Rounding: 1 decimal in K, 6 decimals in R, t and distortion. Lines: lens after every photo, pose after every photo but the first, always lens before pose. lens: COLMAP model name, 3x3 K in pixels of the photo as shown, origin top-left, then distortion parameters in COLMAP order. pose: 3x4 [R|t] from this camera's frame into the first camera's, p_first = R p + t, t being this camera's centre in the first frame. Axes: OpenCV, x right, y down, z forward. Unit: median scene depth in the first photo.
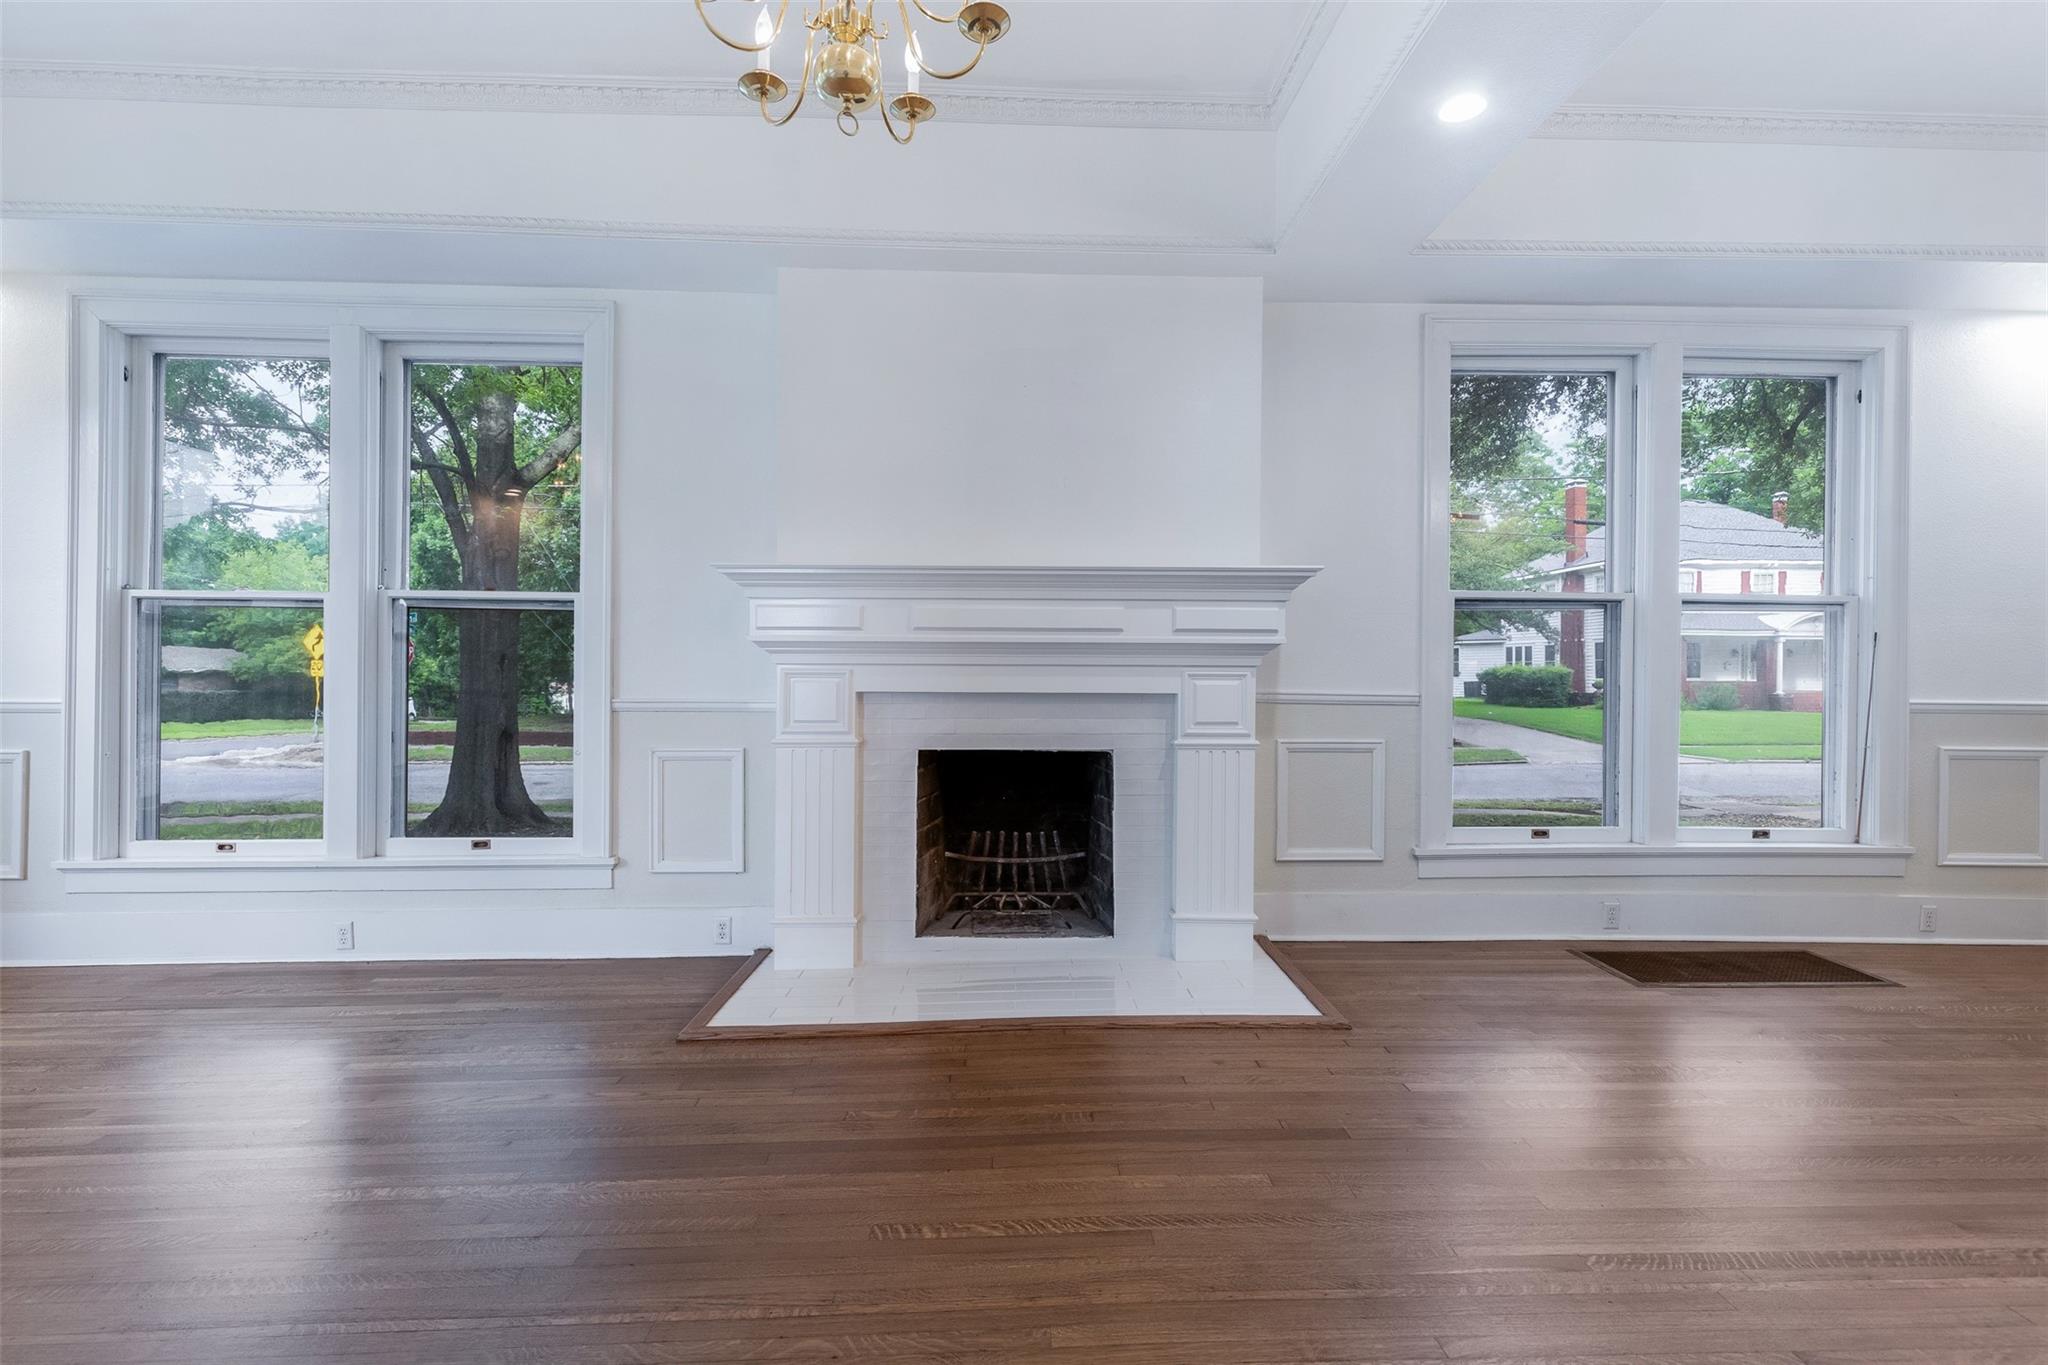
lens RADIAL K [[907.7, 0, 1026.6], [0, 907.7, 673.1], [0, 0, 1]] dist [0.004726, 0.000126]
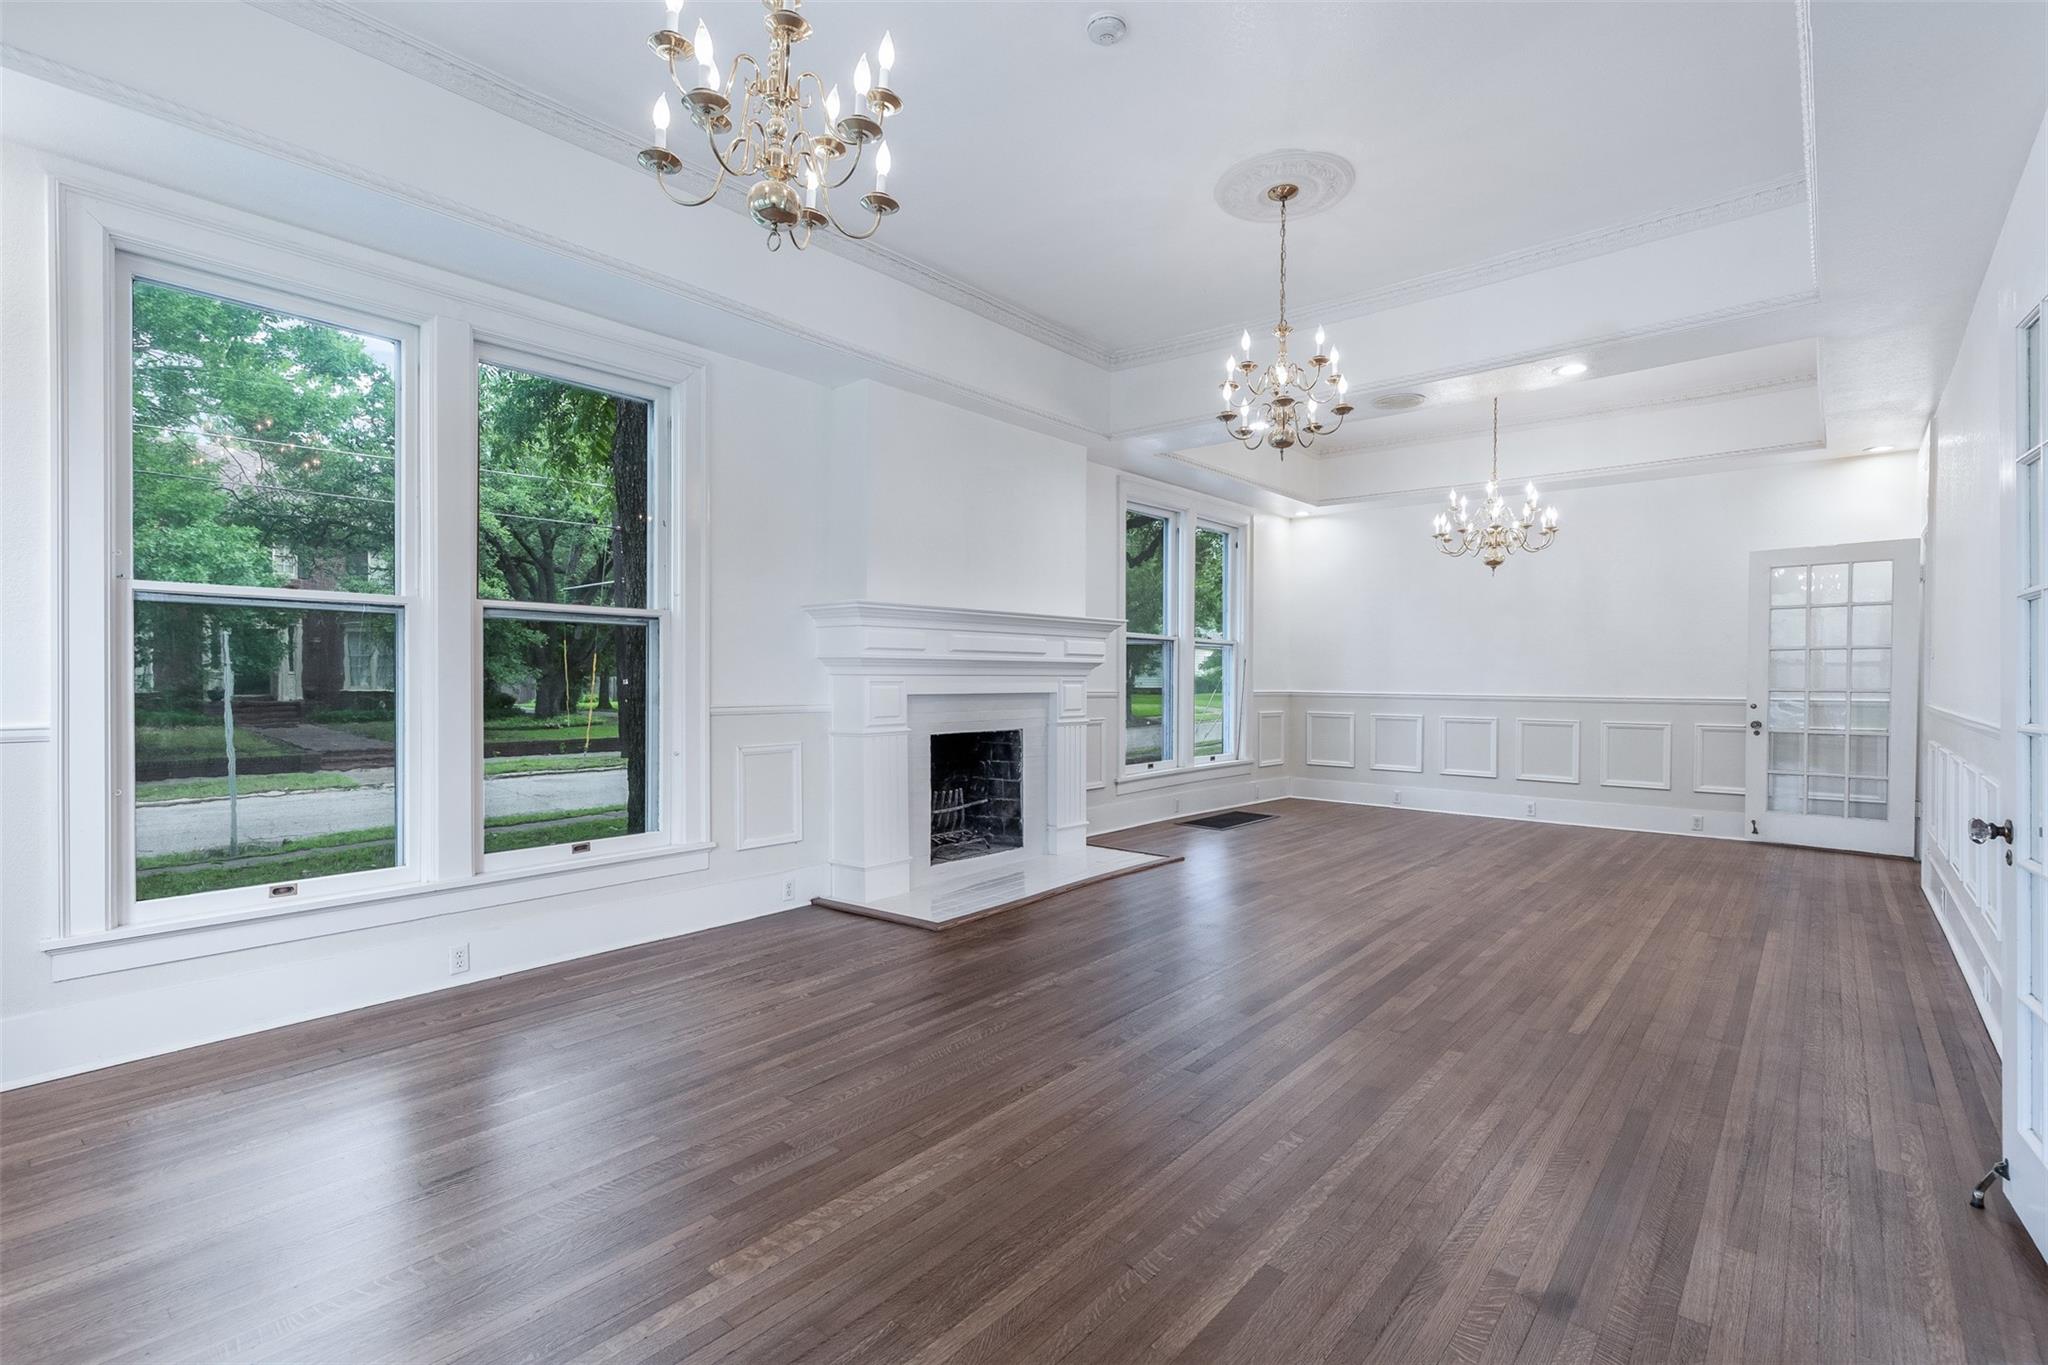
lens RADIAL K [[907.7, 0, 1026.6], [0, 907.7, 673.1], [0, 0, 1]] dist [0.004726, 0.000126]
pose [[0.689809, -0.000029, 0.723992, -1.022454], [0.001307, 0.999998, -0.001205, -0.010079], [-0.723991, 0.001778, 0.689808, -0.091069]]
